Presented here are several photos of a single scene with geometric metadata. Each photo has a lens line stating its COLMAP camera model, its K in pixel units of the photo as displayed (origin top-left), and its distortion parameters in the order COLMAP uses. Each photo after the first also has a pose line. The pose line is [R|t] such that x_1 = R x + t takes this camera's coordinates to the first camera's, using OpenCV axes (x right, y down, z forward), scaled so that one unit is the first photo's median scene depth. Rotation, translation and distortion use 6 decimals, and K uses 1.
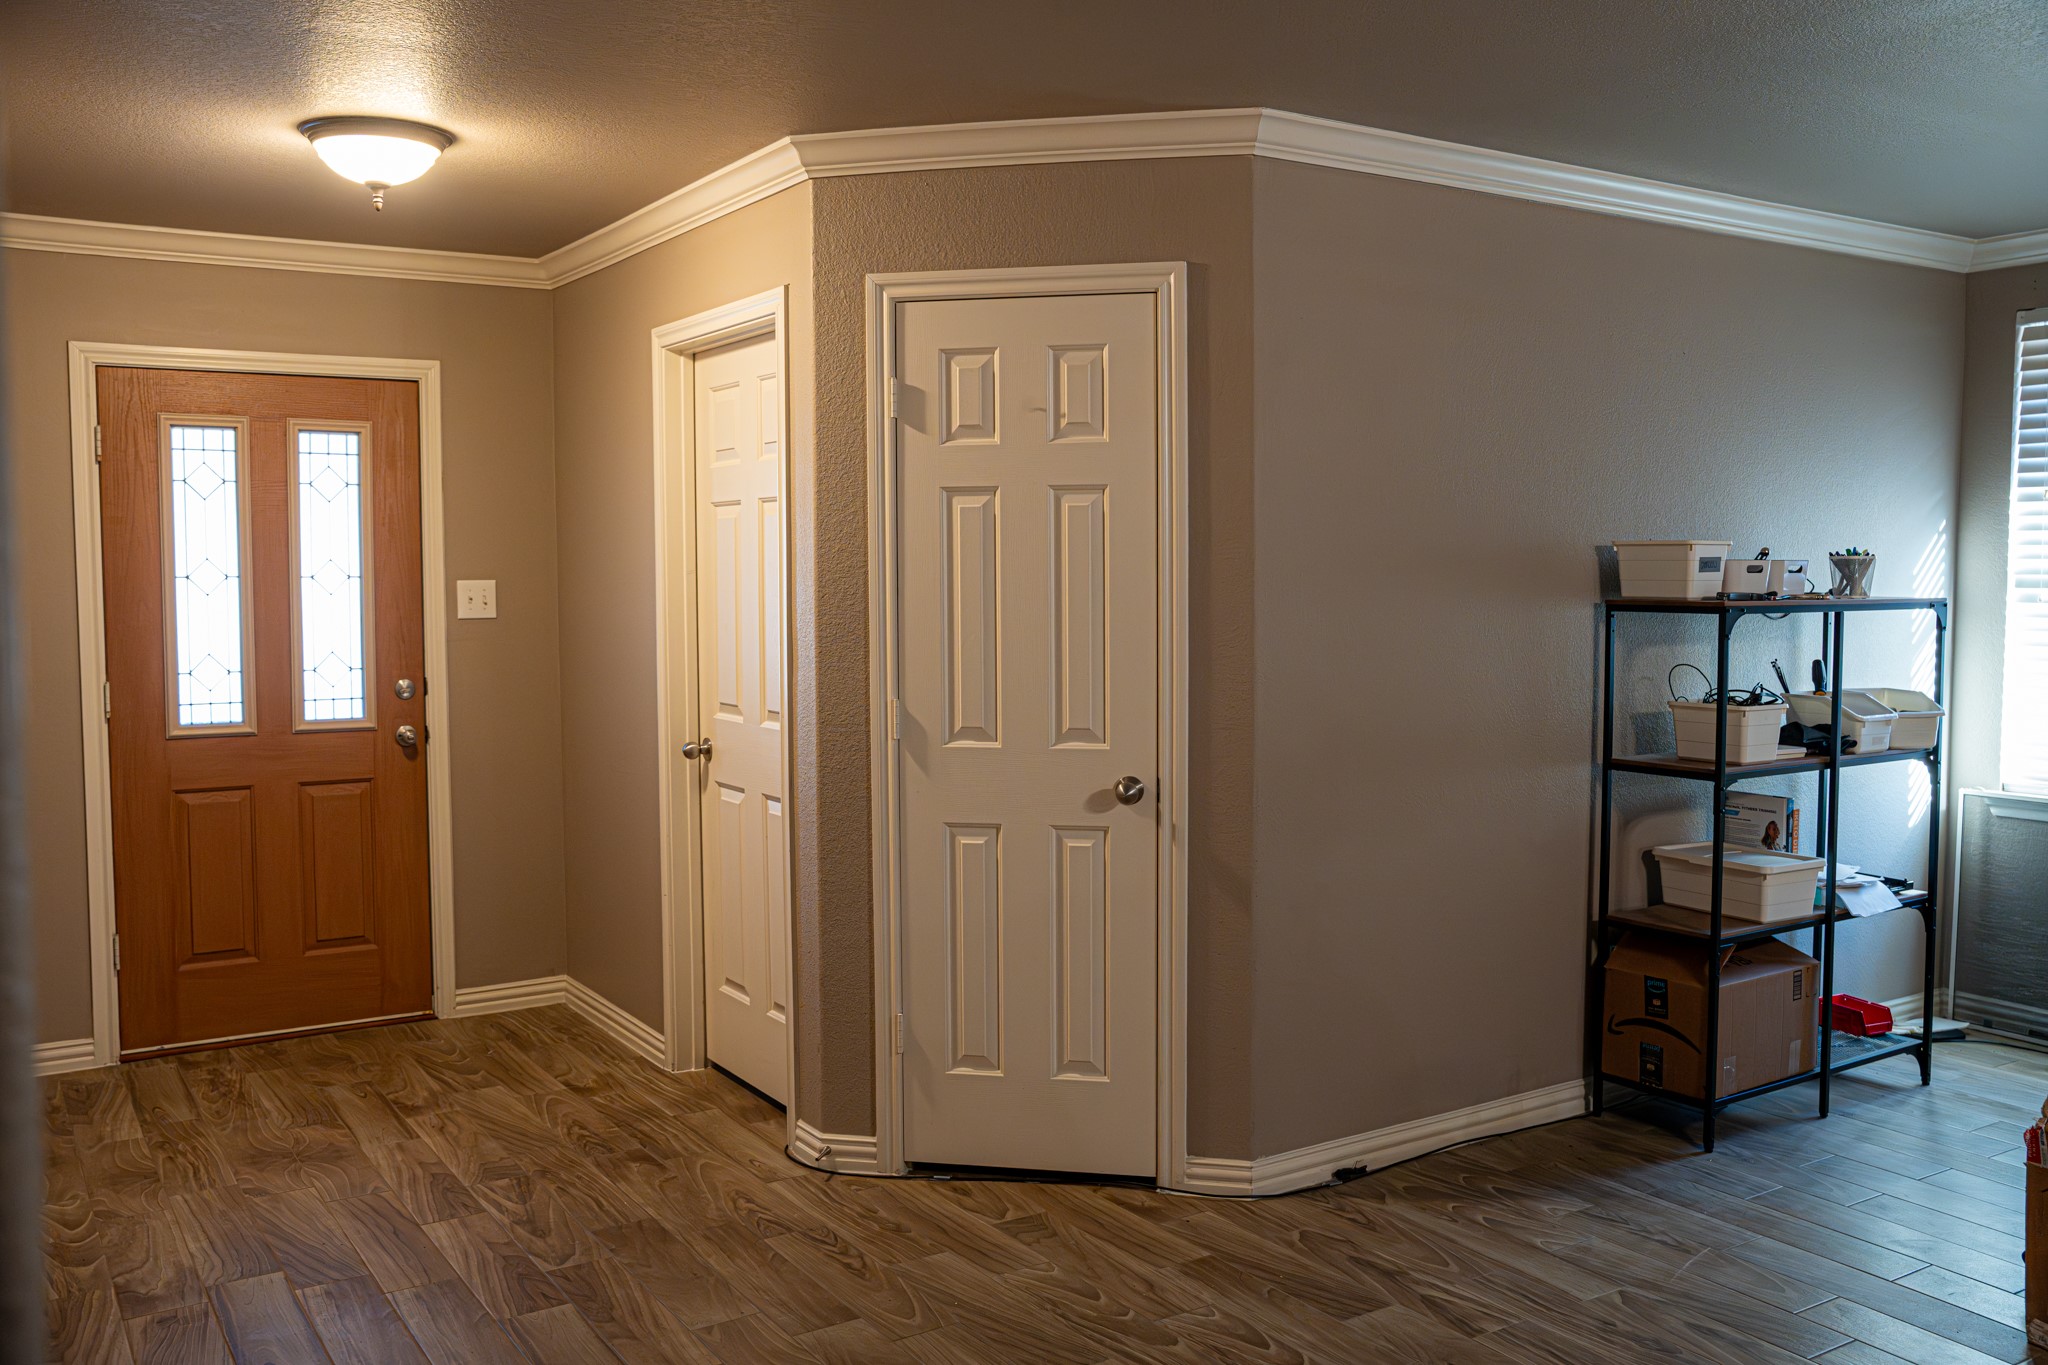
lens RADIAL K [[1764.1, 0, 1024.1], [0, 1764.1, 661.0], [0, 0, 1]] dist [-0.105241, 0.179857]
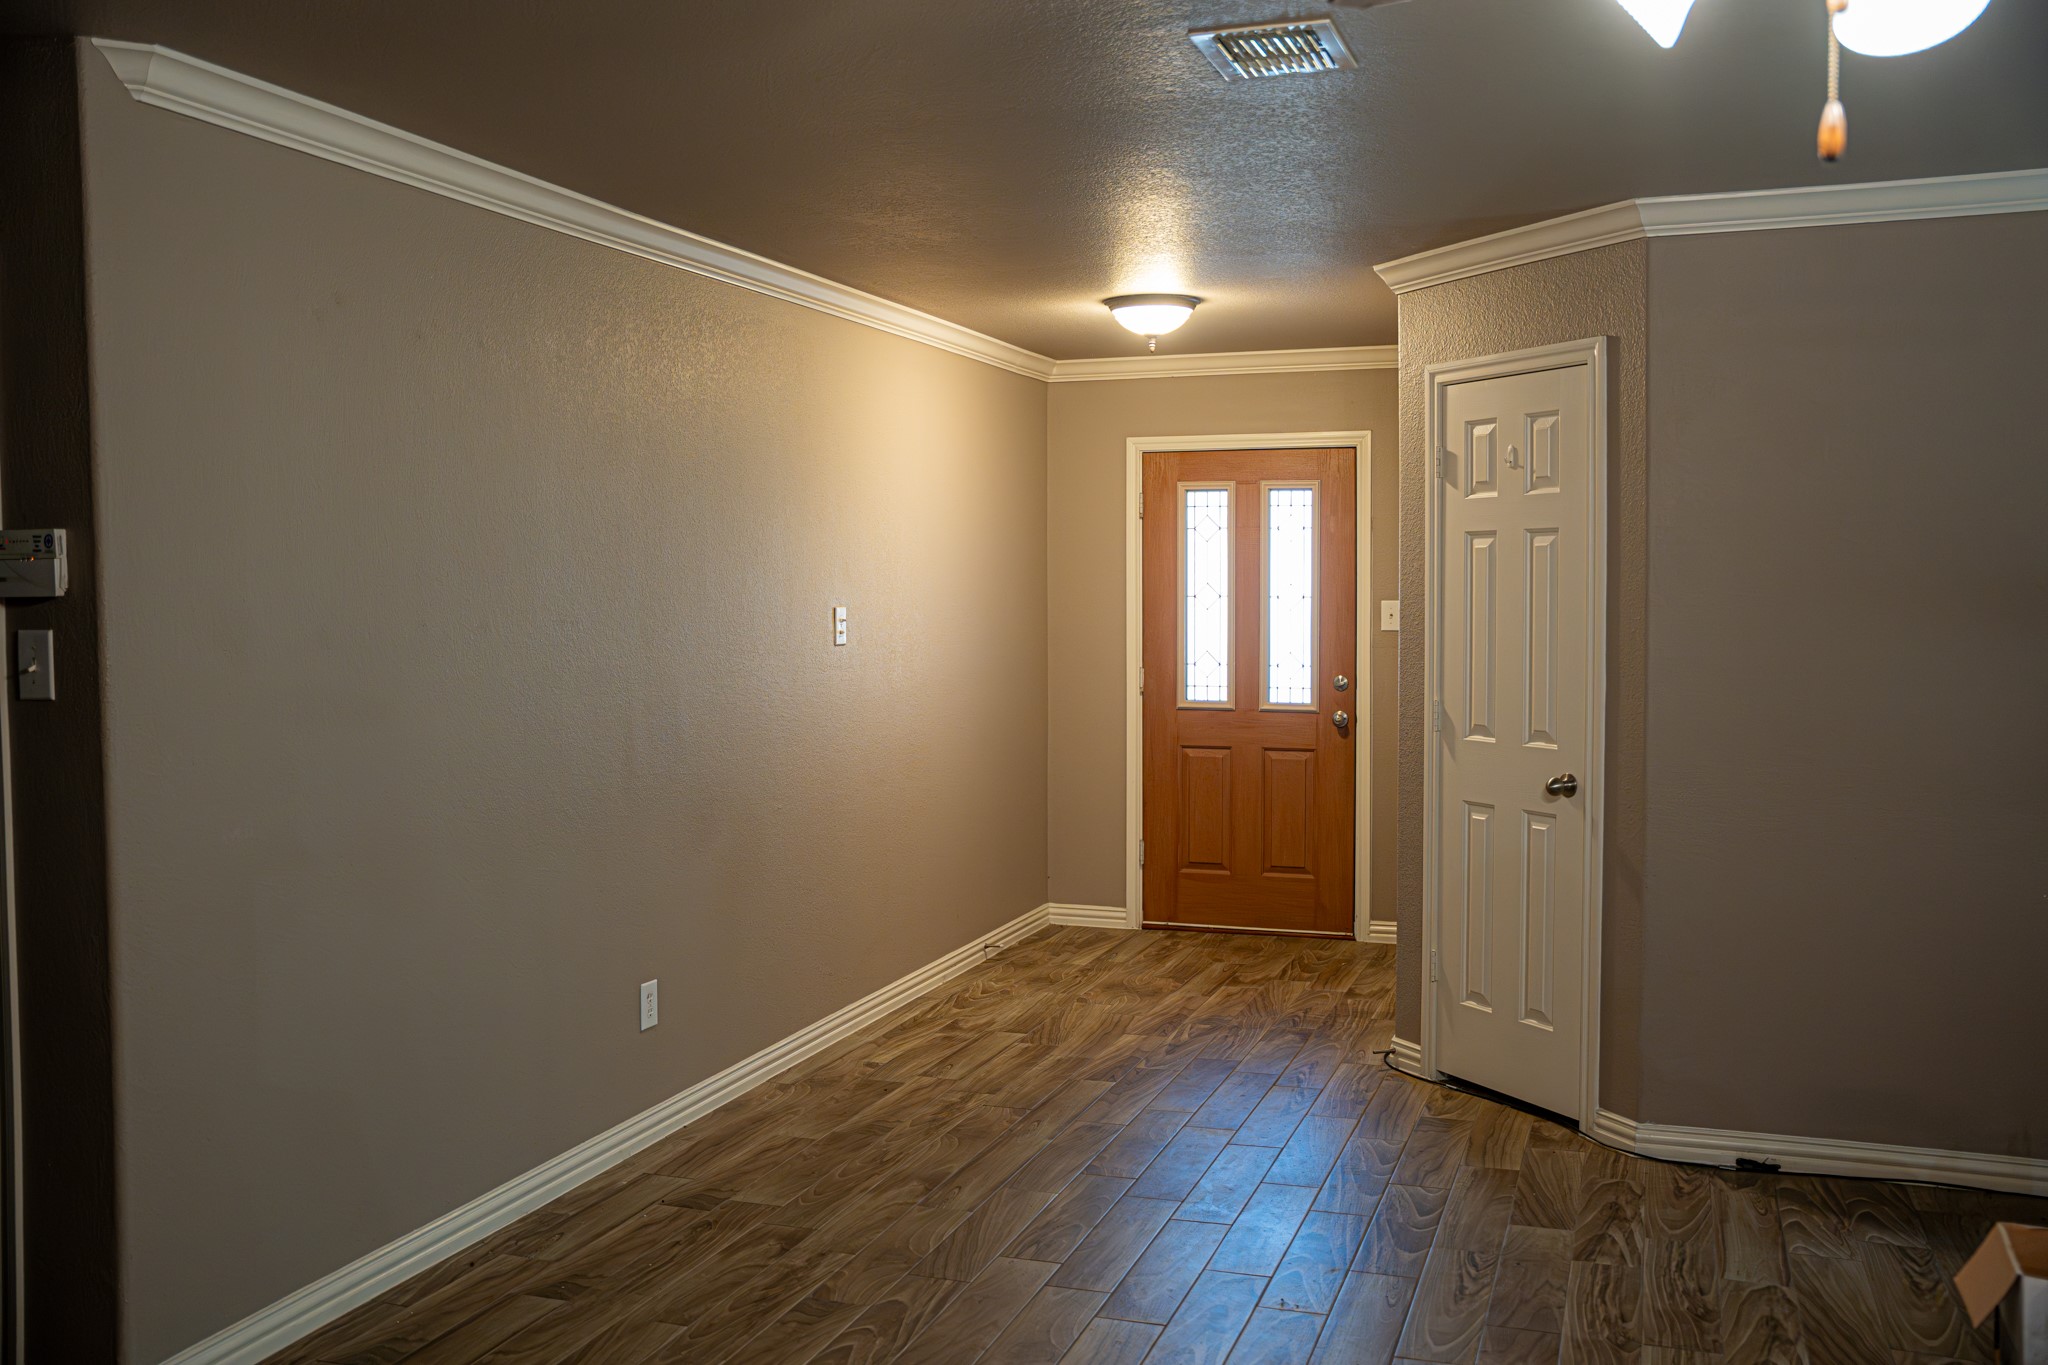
lens RADIAL K [[1818.6, 0, 1024.2], [0, 1818.6, 636.2], [0, 0, 1]] dist [-0.132356, 0.262269]
pose [[0.619012, 0.024214, -0.785008, 0.764118], [-0.042318, 0.999101, -0.002552, -0.007551], [0.784241, 0.034799, 0.619480, -0.035823]]
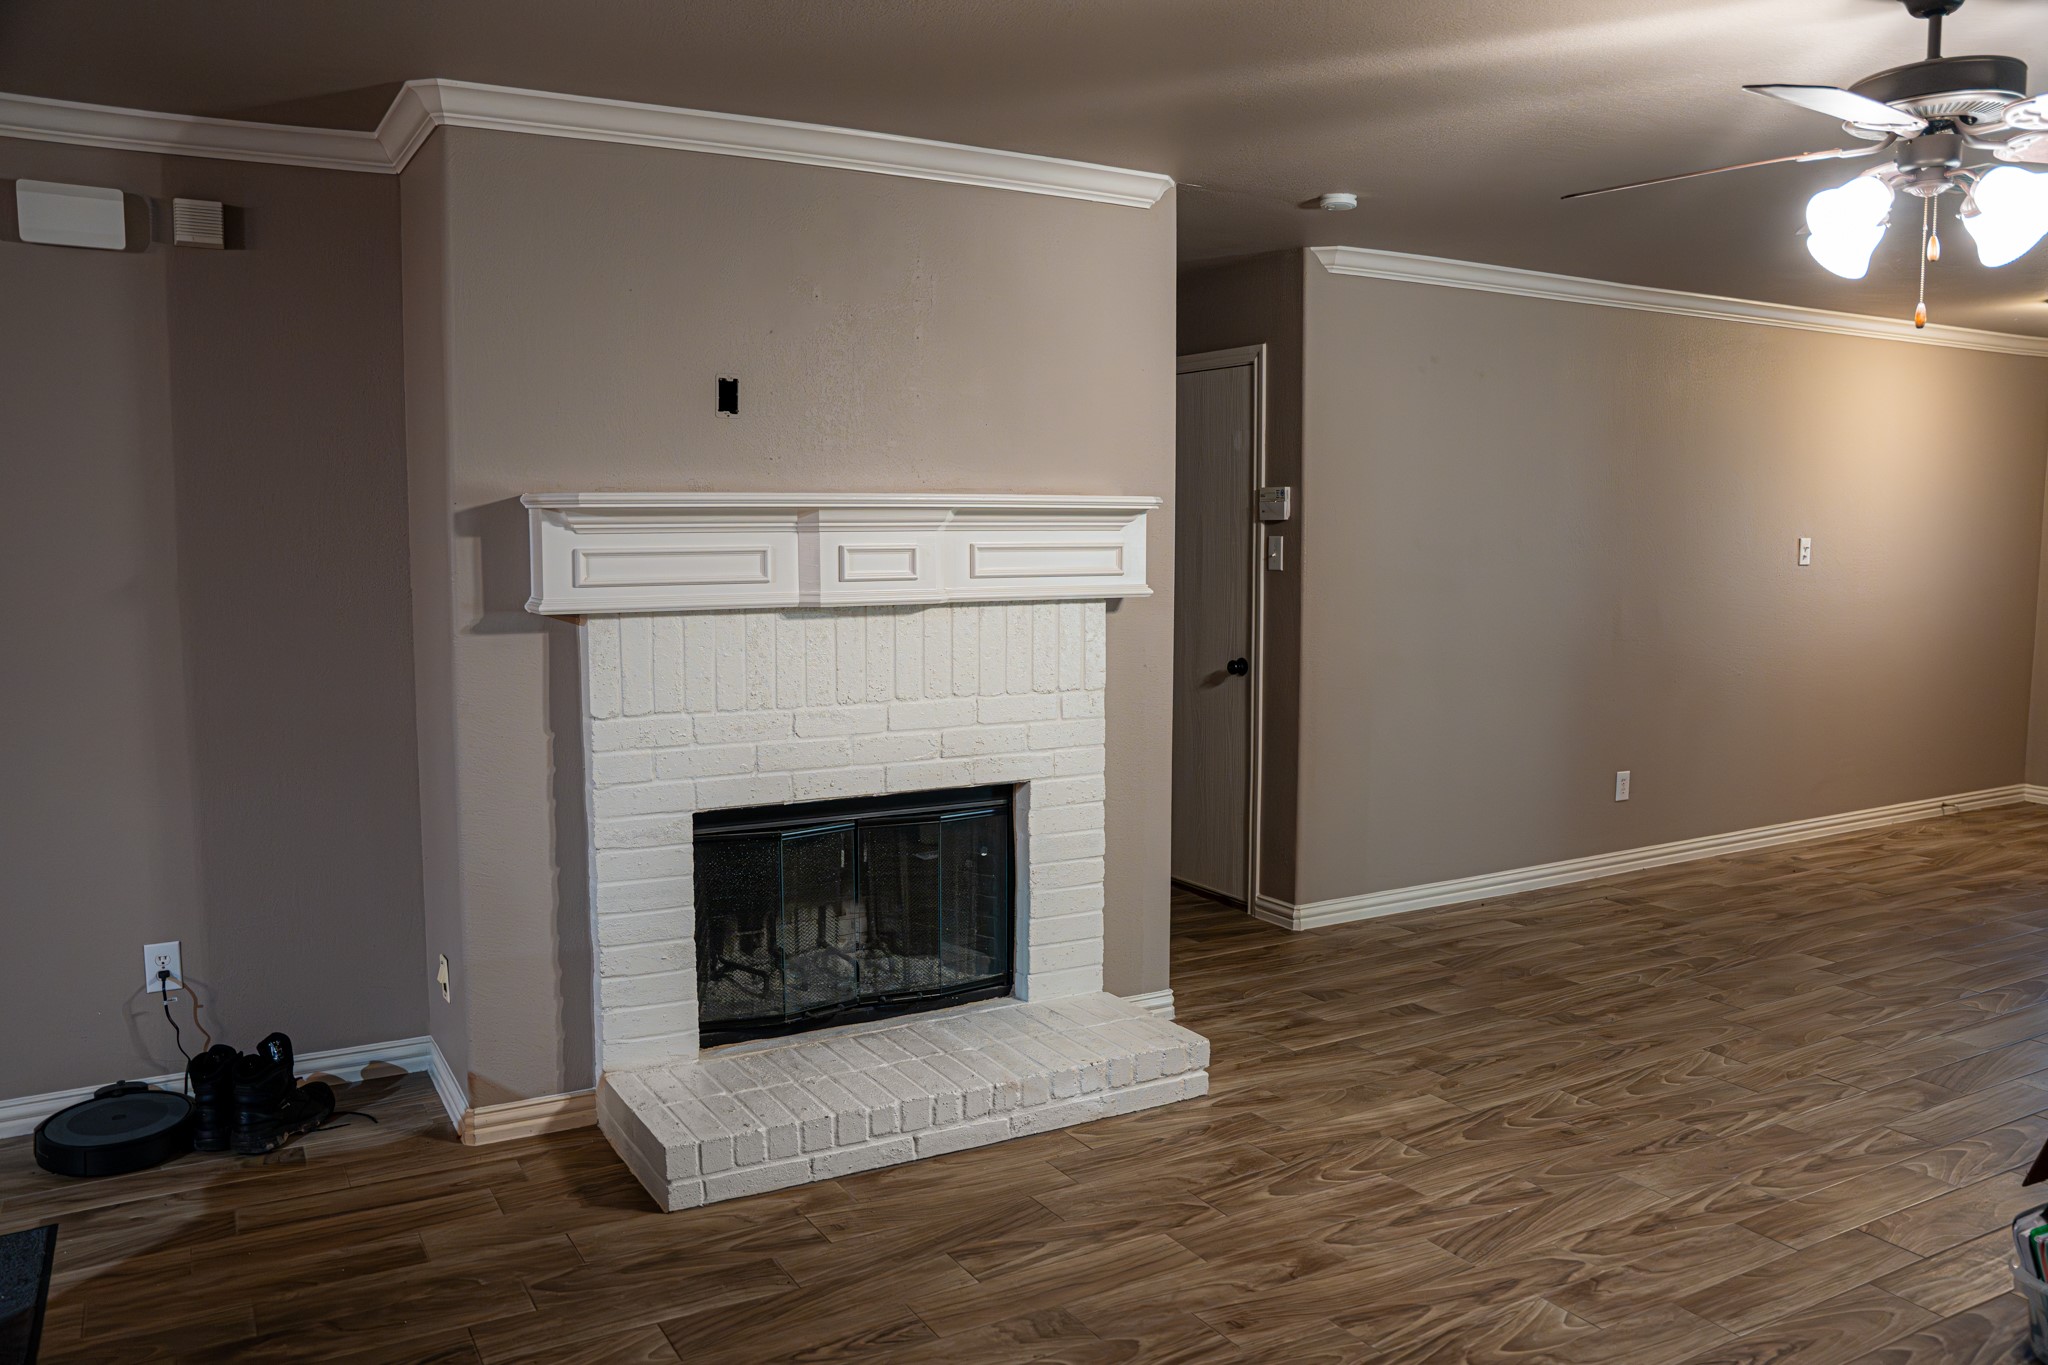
lens RADIAL K [[1580.1, 0, 1024.0], [0, 1580.1, 682.5], [0, 0, 1]] dist [0.003565, 0.004513]
pose [[-0.050567, 0.108082, -0.992855, 1.402953], [-0.067352, 0.991495, 0.111364, -0.006212], [0.996447, 0.072502, -0.042858, -0.046706]]
